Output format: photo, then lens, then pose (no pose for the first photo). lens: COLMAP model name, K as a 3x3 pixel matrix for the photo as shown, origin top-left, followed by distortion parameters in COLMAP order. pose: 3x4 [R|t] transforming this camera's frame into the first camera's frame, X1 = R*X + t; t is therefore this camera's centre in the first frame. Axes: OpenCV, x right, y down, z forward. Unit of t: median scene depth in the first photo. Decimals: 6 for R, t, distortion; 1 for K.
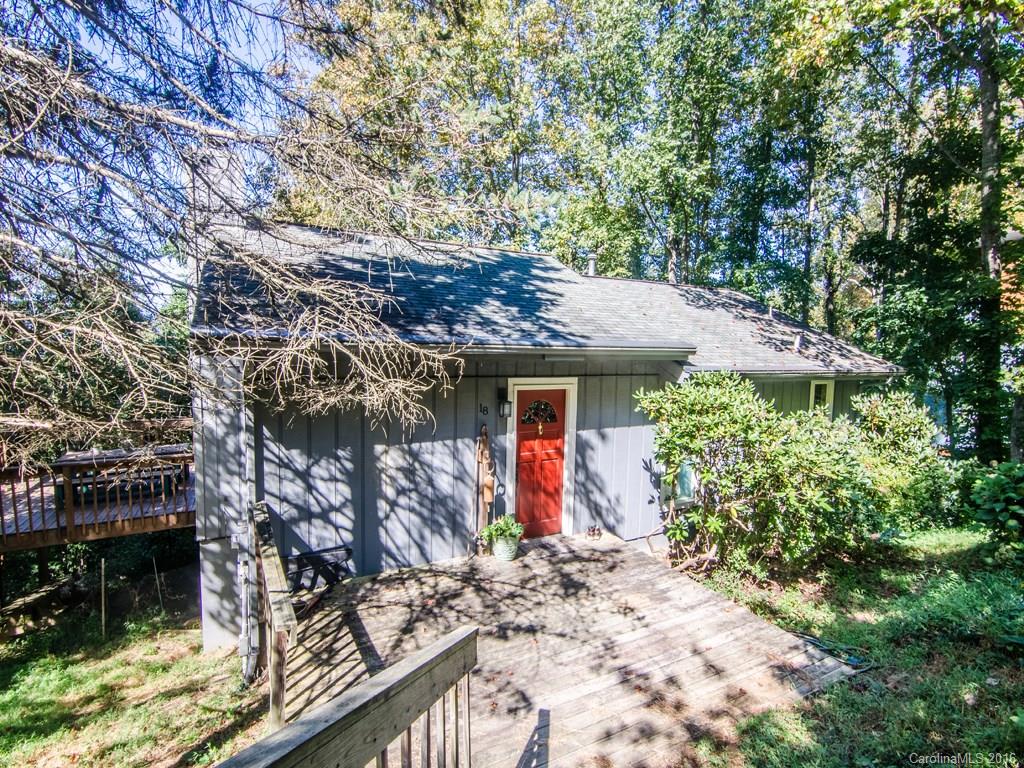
lens RADIAL K [[493.9, 0, 505.8], [0, 493.9, 390.0], [0, 0, 1]] dist [-0.019534, -0.000934]
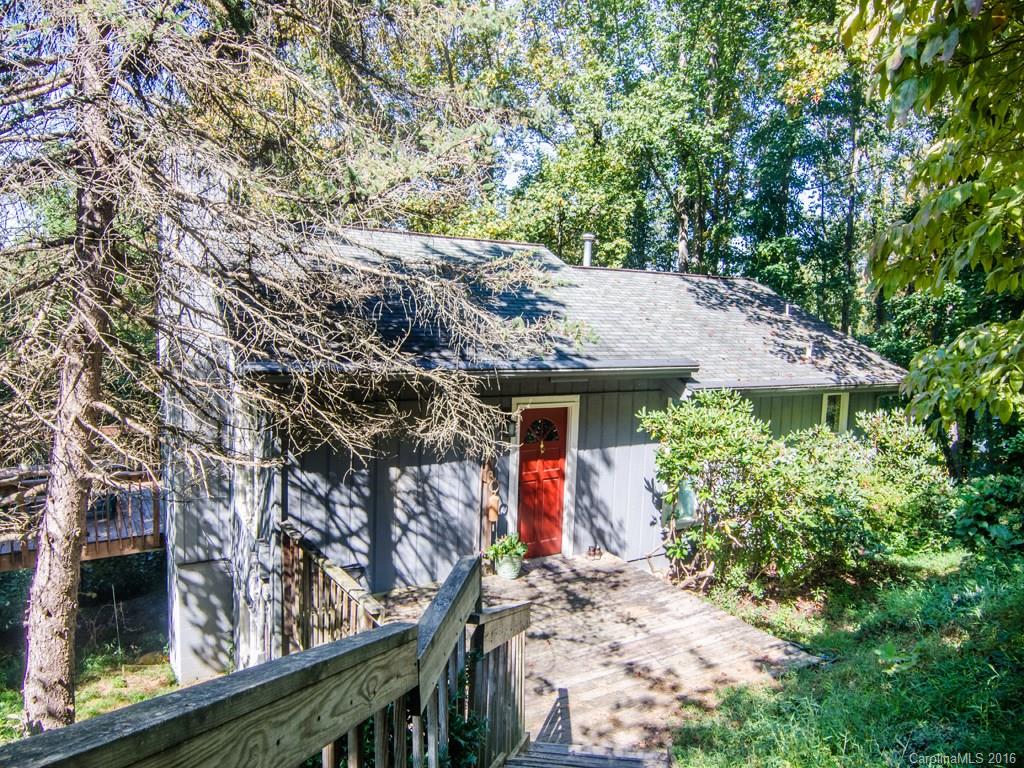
lens RADIAL K [[716.5, 0, 531.7], [0, 716.5, 382.9], [0, 0, 1]] dist [0.021652, -0.002037]
pose [[0.993594, 0.005050, 0.112892, -0.119754], [-0.006663, 0.999881, 0.013913, -0.076633], [-0.112809, -0.014576, 0.993510, -0.434058]]
